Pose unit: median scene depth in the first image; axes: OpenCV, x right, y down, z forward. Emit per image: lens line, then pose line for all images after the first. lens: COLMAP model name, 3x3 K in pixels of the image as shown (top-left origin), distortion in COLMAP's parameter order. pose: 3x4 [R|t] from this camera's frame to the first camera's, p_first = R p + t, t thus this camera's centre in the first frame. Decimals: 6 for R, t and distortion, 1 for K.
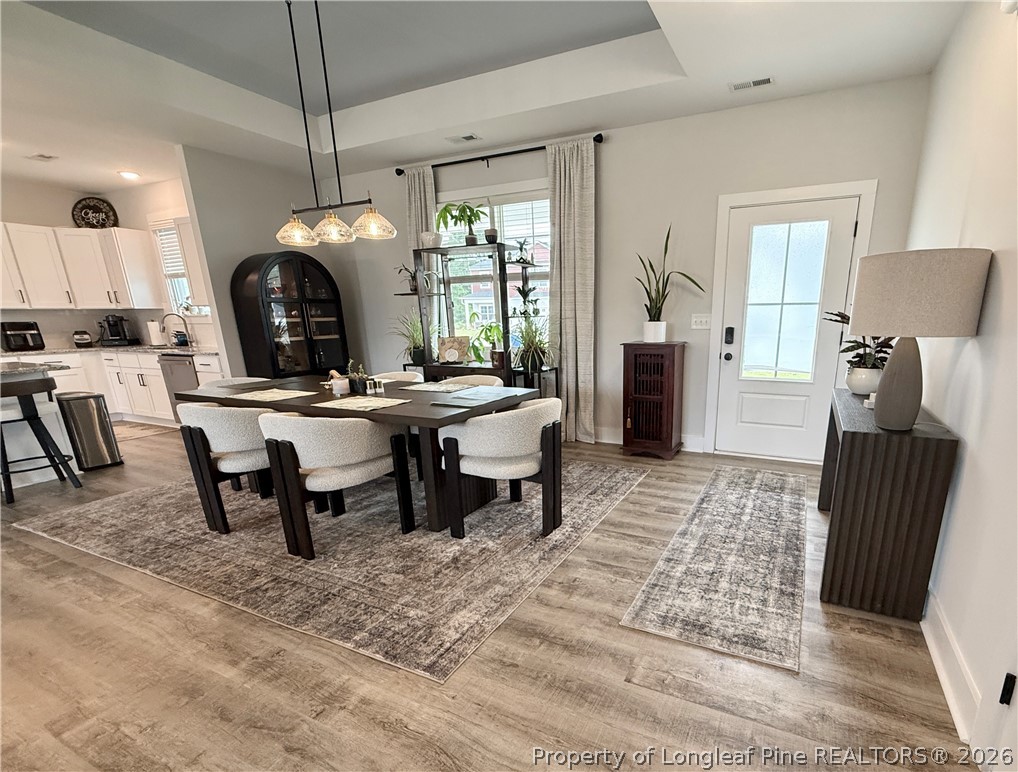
lens RADIAL K [[472.9, 0, 590.6], [0, 472.9, 442.7], [0, 0, 1]] dist [0.000535, -0.000245]
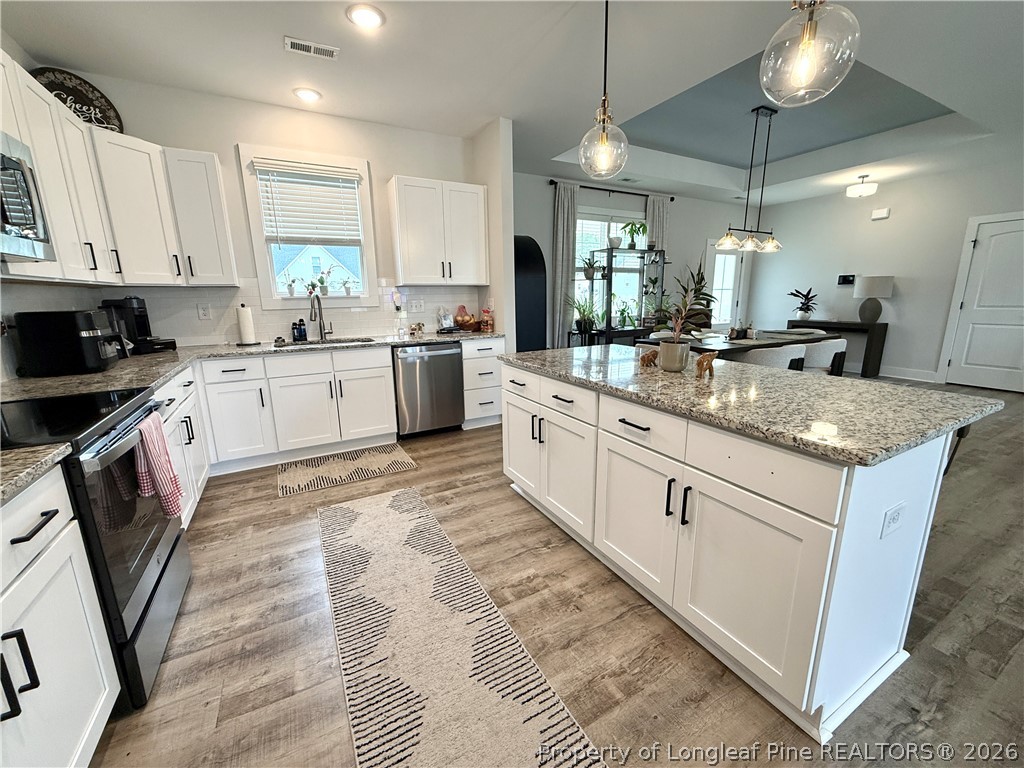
lens RADIAL K [[408.1, 0, 509.9], [0, 408.1, 383.9], [0, 0, 1]] dist [-0.000999, 0.000232]
pose [[0.606396, -0.168547, 0.777095, -2.350820], [0.217735, 0.975121, 0.041591, -0.205187], [-0.764772, 0.143980, 0.628008, 0.814109]]
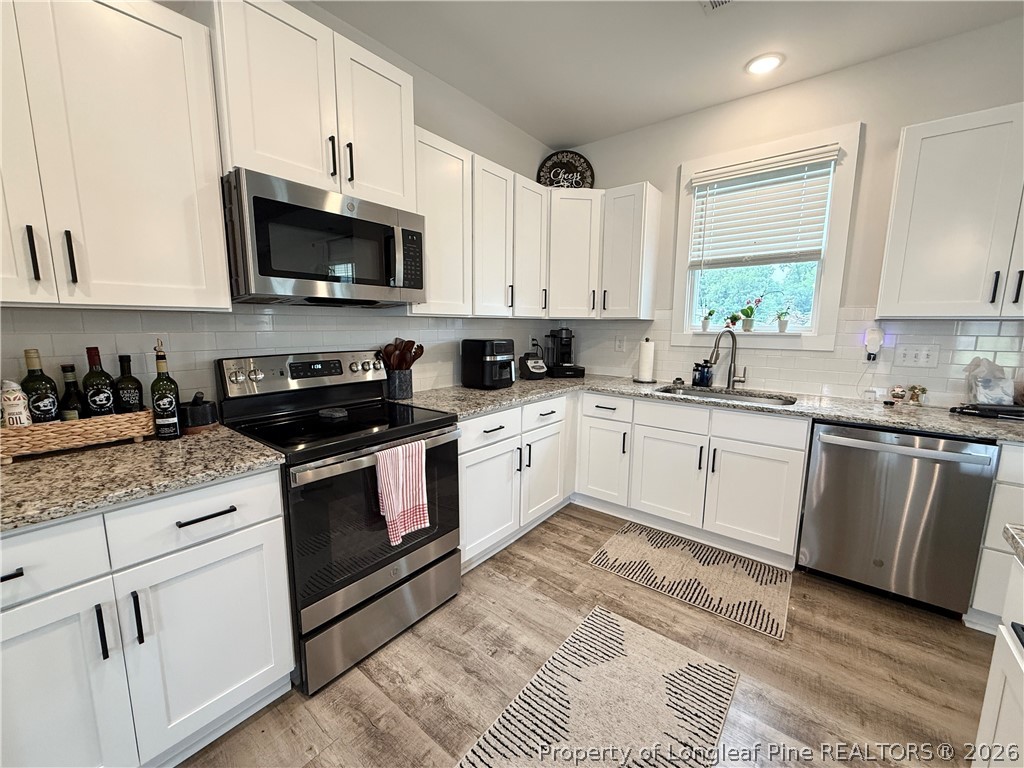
lens RADIAL K [[408.1, 0, 511.7], [0, 408.1, 384.2], [0, 0, 1]] dist [-0.000999, 0.000232]
pose [[0.968266, 0.055156, -0.243761, -1.965483], [-0.084090, 0.990376, -0.109927, -0.273950], [0.235352, 0.126937, 0.963585, 0.982701]]
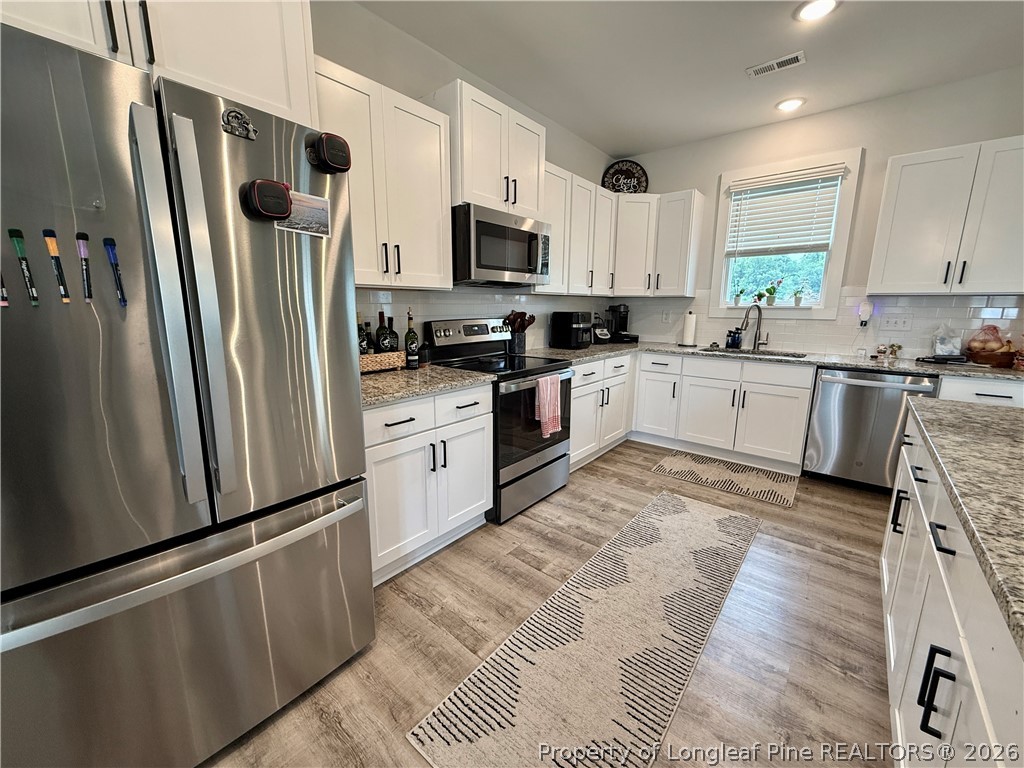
lens RADIAL K [[408.1, 0, 511.4], [0, 408.1, 383.7], [0, 0, 1]] dist [-0.000999, 0.000232]
pose [[0.962142, 0.068990, -0.263673, -2.085068], [-0.088713, 0.994023, -0.063628, -0.162660], [0.257707, 0.084611, 0.962511, 0.638920]]
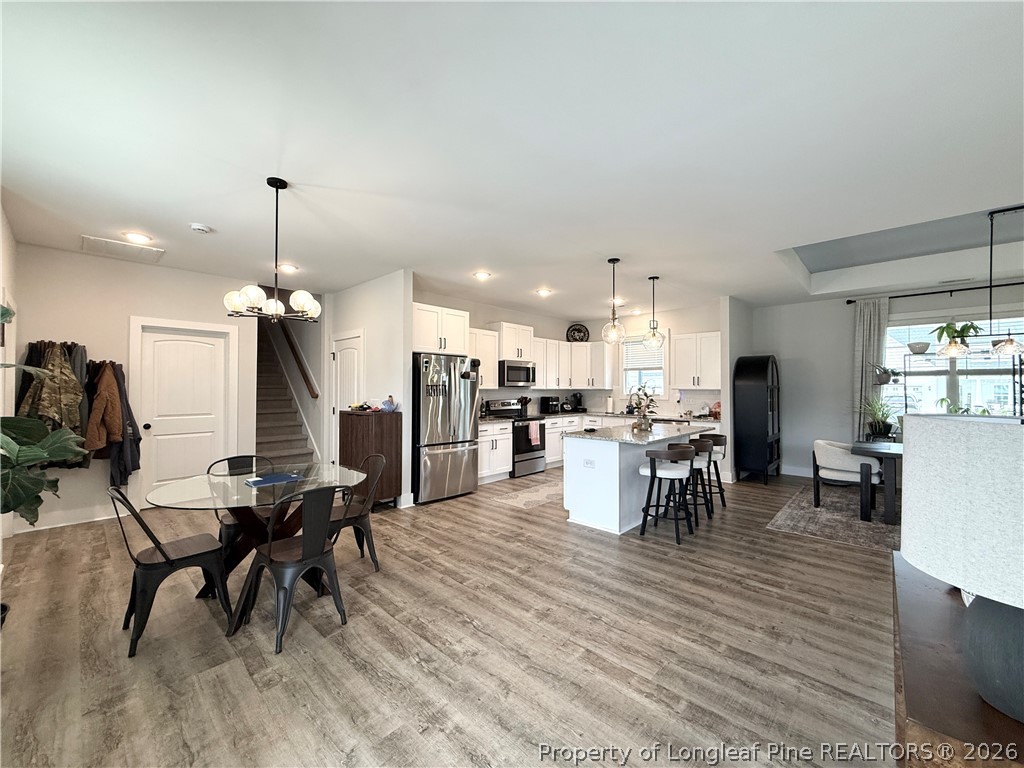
lens RADIAL K [[408.1, 0, 511.5], [0, 408.1, 384.6], [0, 0, 1]] dist [-0.000999, 0.000232]
pose [[0.946218, 0.010942, -0.323345, -1.634803], [-0.098766, 0.961488, -0.256487, 0.150768], [0.308086, 0.274628, 0.910858, -0.640711]]
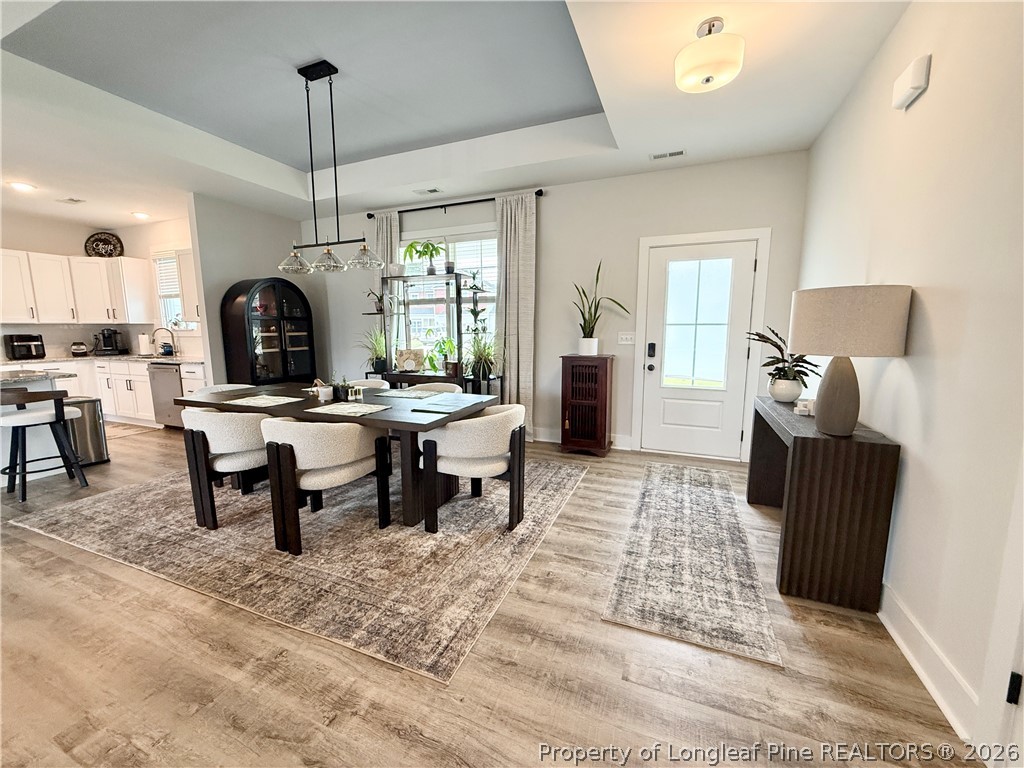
lens RADIAL K [[408.1, 0, 510.8], [0, 408.1, 383.5], [0, 0, 1]] dist [-0.000999, 0.000232]
pose [[0.999674, 0.002723, 0.025406, -0.114730], [0.000625, 0.991399, -0.130871, -0.015052], [-0.025544, 0.130844, 0.991074, 0.015974]]
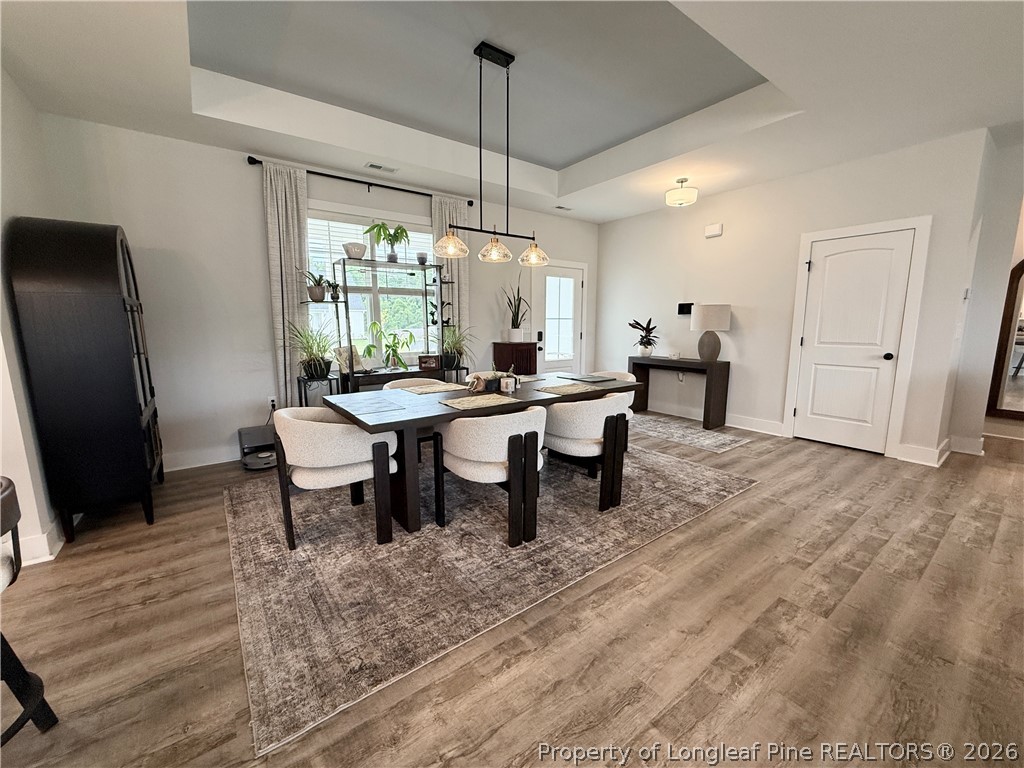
lens RADIAL K [[408.1, 0, 510.2], [0, 408.1, 383.6], [0, 0, 1]] dist [-0.000999, 0.000232]
pose [[0.491868, -0.122892, 0.861953, -1.441374], [0.229885, 0.973188, 0.007569, -0.135390], [-0.839773, 0.194427, 0.506932, 0.528753]]
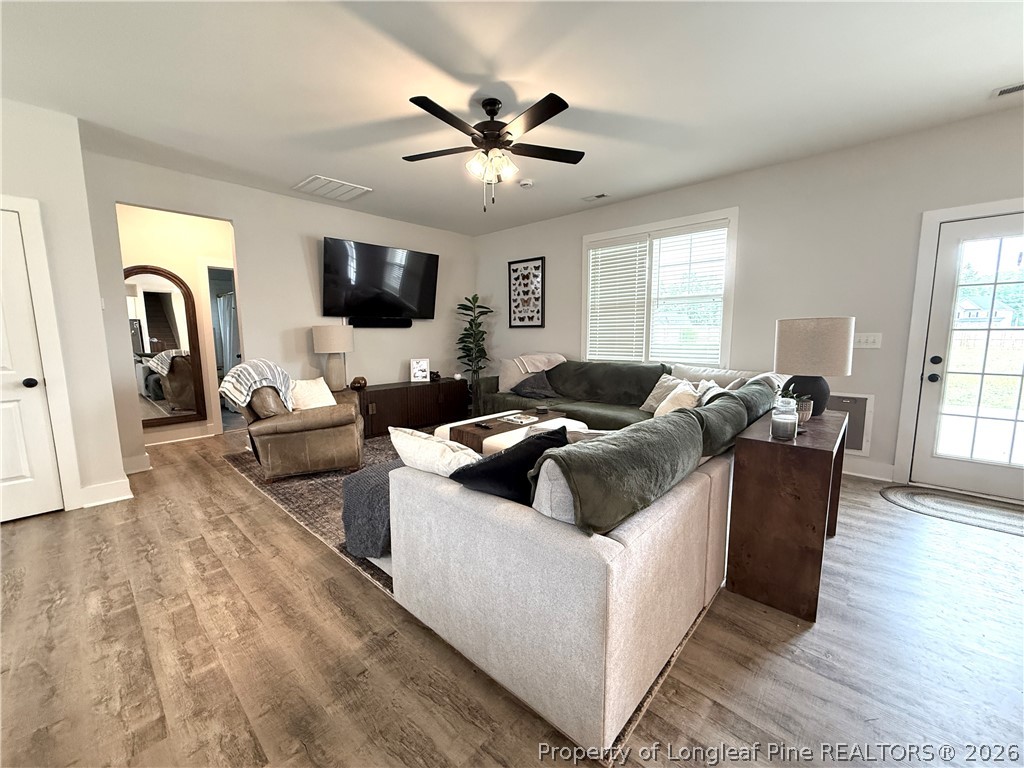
lens RADIAL K [[408.1, 0, 509.5], [0, 408.1, 383.2], [0, 0, 1]] dist [-0.000999, 0.000232]
pose [[-0.946984, -0.022387, 0.320500, -1.087091], [0.102400, 0.924511, 0.367141, -0.167042], [-0.304525, 0.380496, -0.873205, 0.649953]]
